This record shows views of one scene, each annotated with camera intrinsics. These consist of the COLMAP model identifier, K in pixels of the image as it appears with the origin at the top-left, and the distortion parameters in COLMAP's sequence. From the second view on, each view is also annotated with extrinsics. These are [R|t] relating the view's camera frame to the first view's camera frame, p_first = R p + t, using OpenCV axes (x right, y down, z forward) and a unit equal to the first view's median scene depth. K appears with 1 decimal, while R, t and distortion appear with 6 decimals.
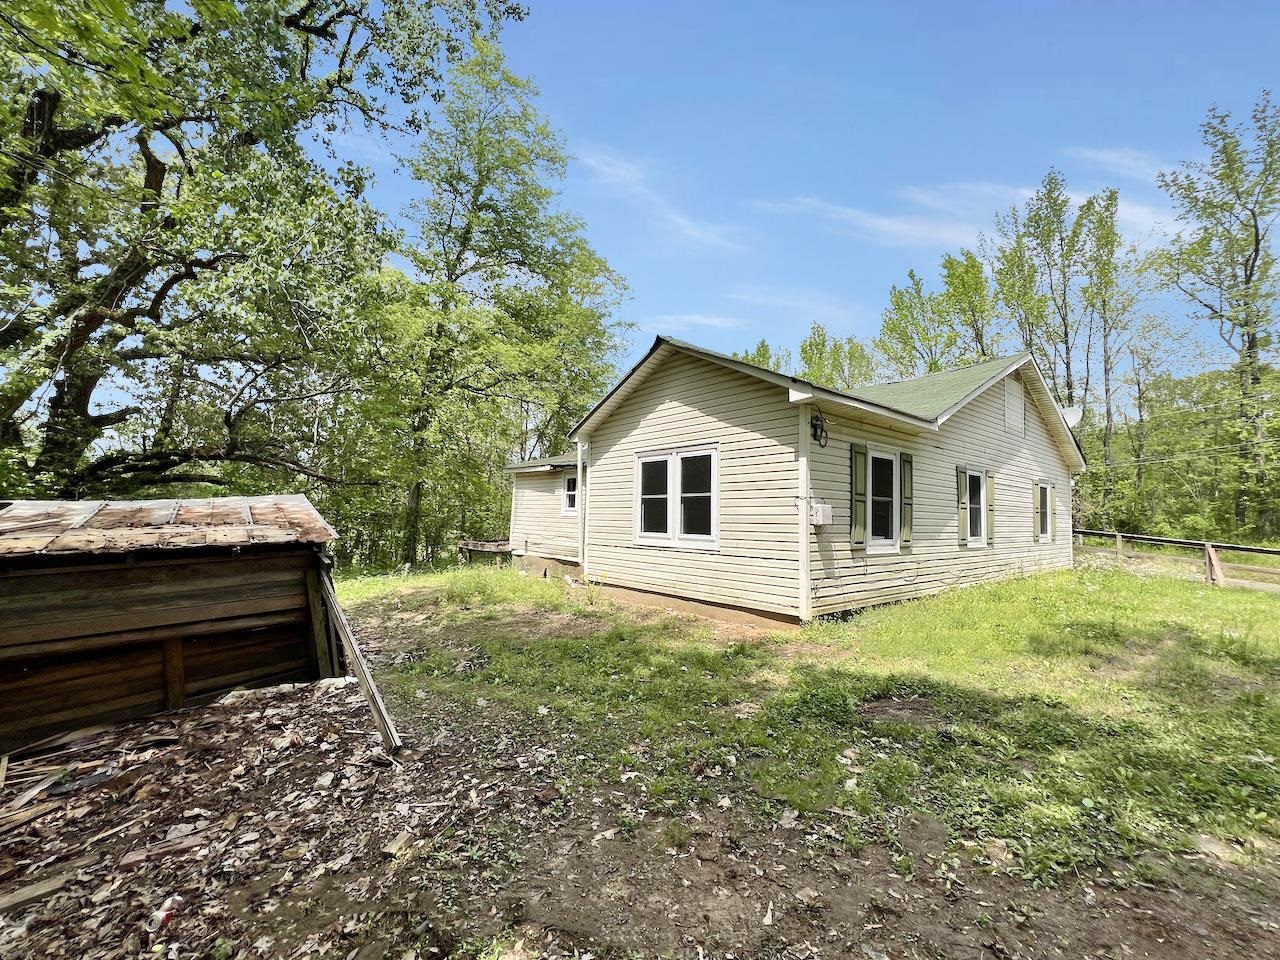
lens RADIAL K [[541.6, 0, 641.2], [0, 541.6, 479.2], [0, 0, 1]] dist [0.002768, -0.000764]
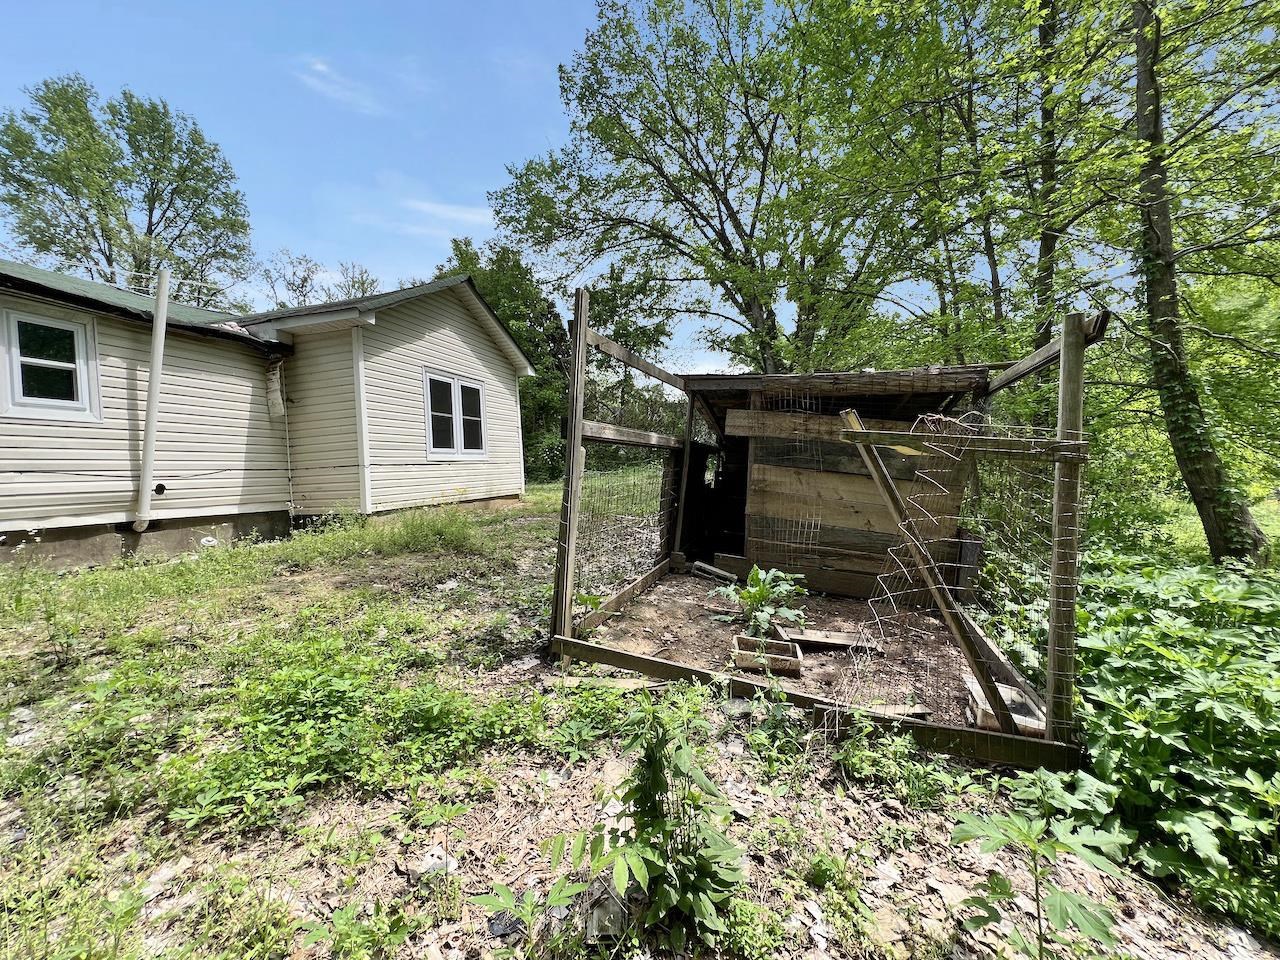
lens RADIAL K [[541.6, 0, 636.3], [0, 541.6, 478.7], [0, 0, 1]] dist [0.002768, -0.000764]
pose [[-0.576050, -0.025429, 0.817019, -1.097700], [-0.040584, 0.999173, 0.002484, 0.143254], [-0.816407, -0.031727, -0.576605, 1.336802]]
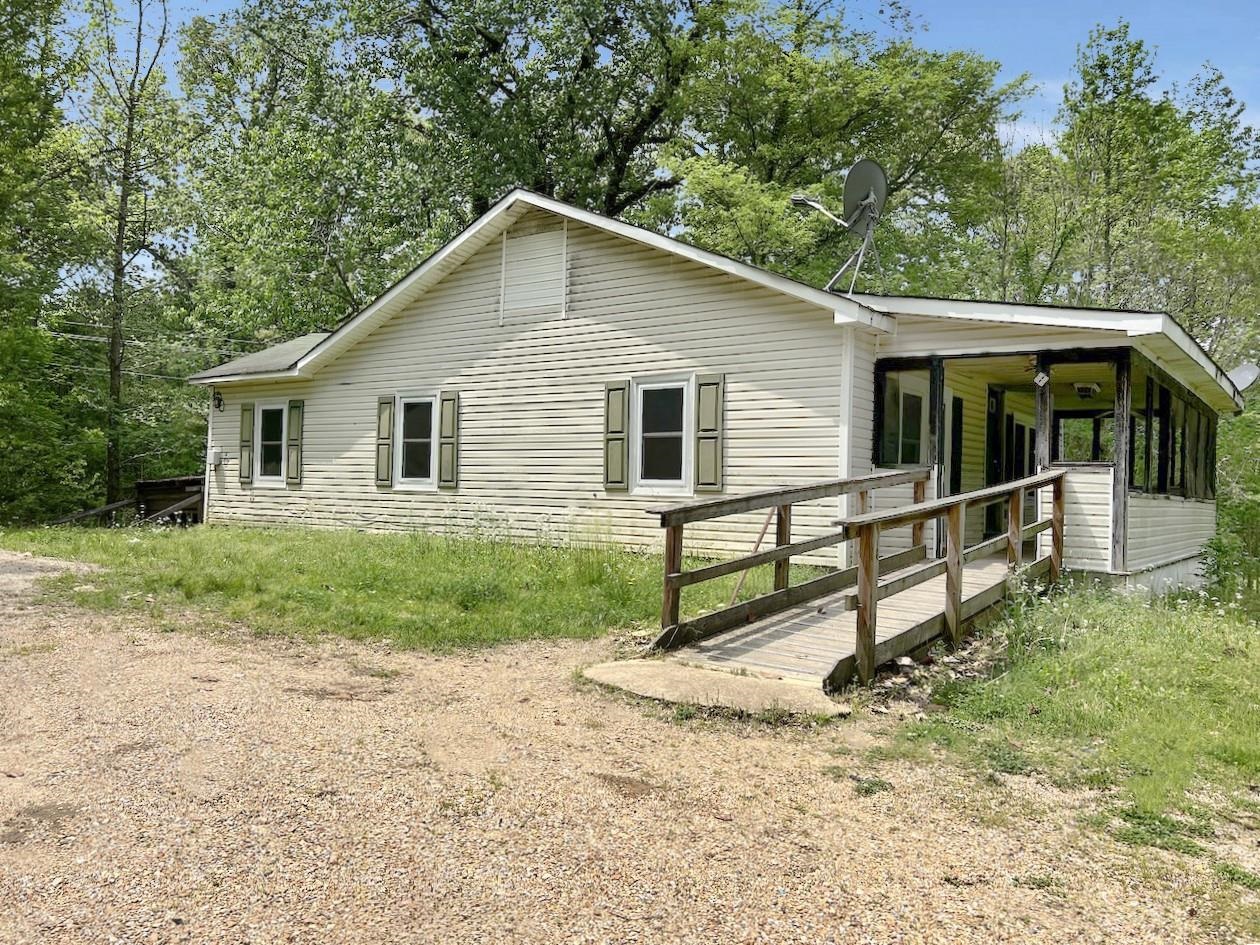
lens RADIAL K [[956.9, 0, 630.9], [0, 956.9, 471.6], [0, 0, 1]] dist [0.059686, -0.048879]
pose [[0.248243, -0.015791, -0.968569, 2.494301], [0.060006, 0.998198, -0.000895, 0.139686], [0.966837, -0.057898, 0.248743, 1.138903]]
